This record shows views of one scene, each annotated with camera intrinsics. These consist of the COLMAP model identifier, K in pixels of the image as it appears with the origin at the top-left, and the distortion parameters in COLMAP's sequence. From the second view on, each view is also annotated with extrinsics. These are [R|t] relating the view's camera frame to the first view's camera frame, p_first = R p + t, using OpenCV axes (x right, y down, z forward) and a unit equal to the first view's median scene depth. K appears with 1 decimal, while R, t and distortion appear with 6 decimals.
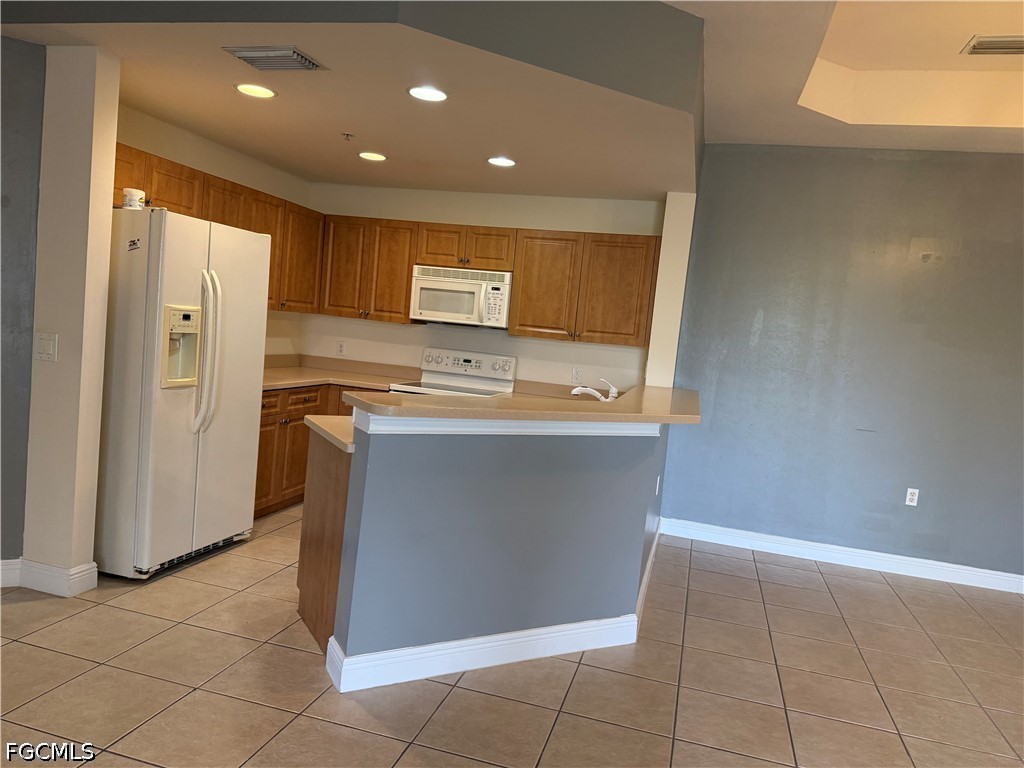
lens RADIAL K [[720.3, 0, 526.0], [0, 720.3, 382.5], [0, 0, 1]] dist [0.042126, -0.046734]
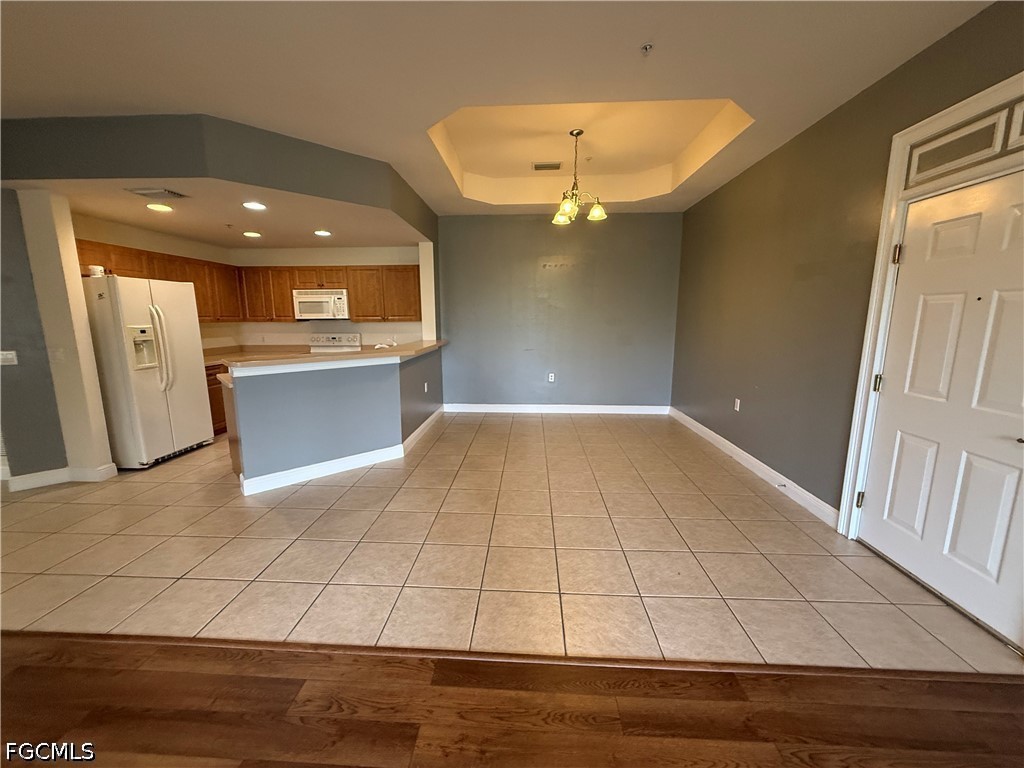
lens RADIAL K [[406.5, 0, 513.8], [0, 406.5, 382.3], [0, 0, 1]] dist [-0.007344, 0.001464]
pose [[0.972989, -0.133470, 0.188356, 0.178686], [0.114499, 0.987504, 0.108283, 0.025879], [-0.200455, -0.083791, 0.976113, -0.165425]]
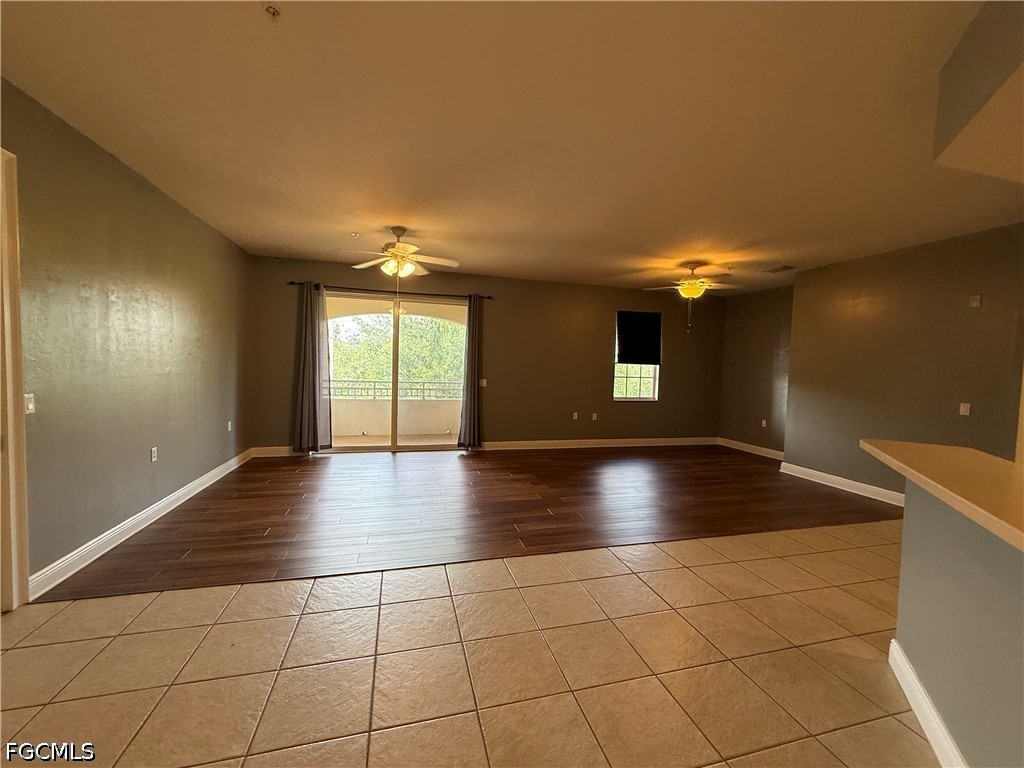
lens RADIAL K [[406.5, 0, 510.1], [0, 406.5, 384.1], [0, 0, 1]] dist [-0.007344, 0.001464]
pose [[-0.861756, -0.099828, -0.497403, 0.400818], [-0.151684, 0.986300, 0.064845, -0.012646], [0.484116, 0.131329, -0.865092, 0.638086]]
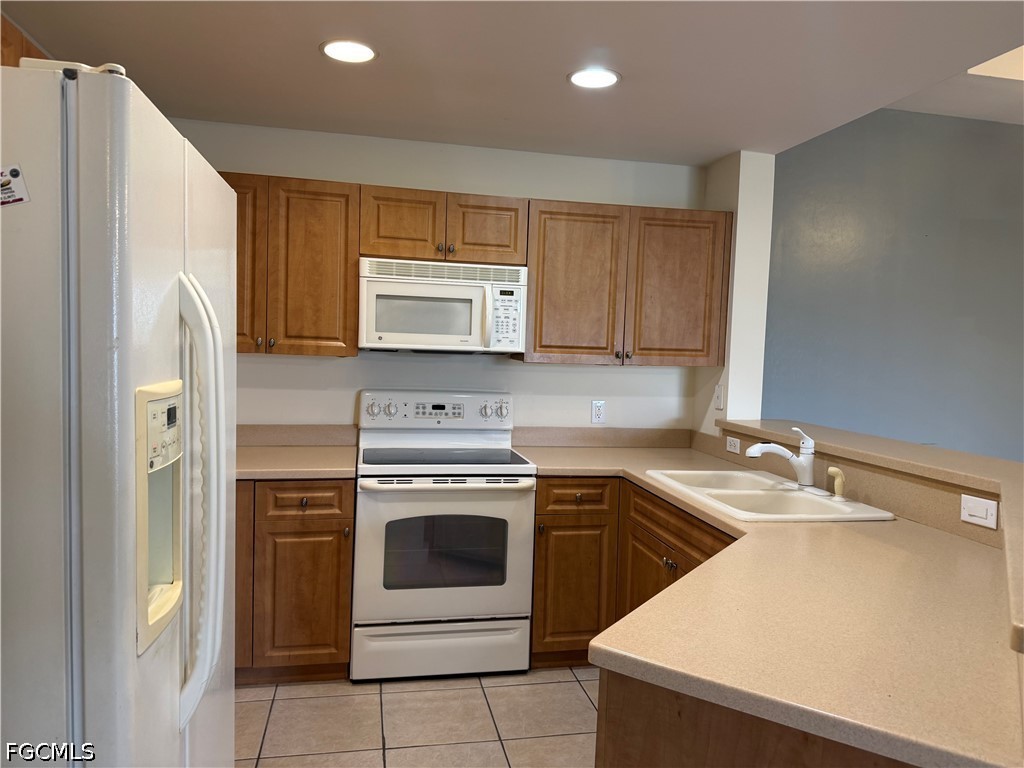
lens RADIAL K [[720.3, 0, 519.8], [0, 720.3, 383.3], [0, 0, 1]] dist [0.042126, -0.046734]
pose [[0.893566, -0.090174, 0.439783, -0.323916], [0.085724, 0.995867, 0.030018, -0.069745], [-0.440672, 0.010877, 0.897602, 0.432196]]
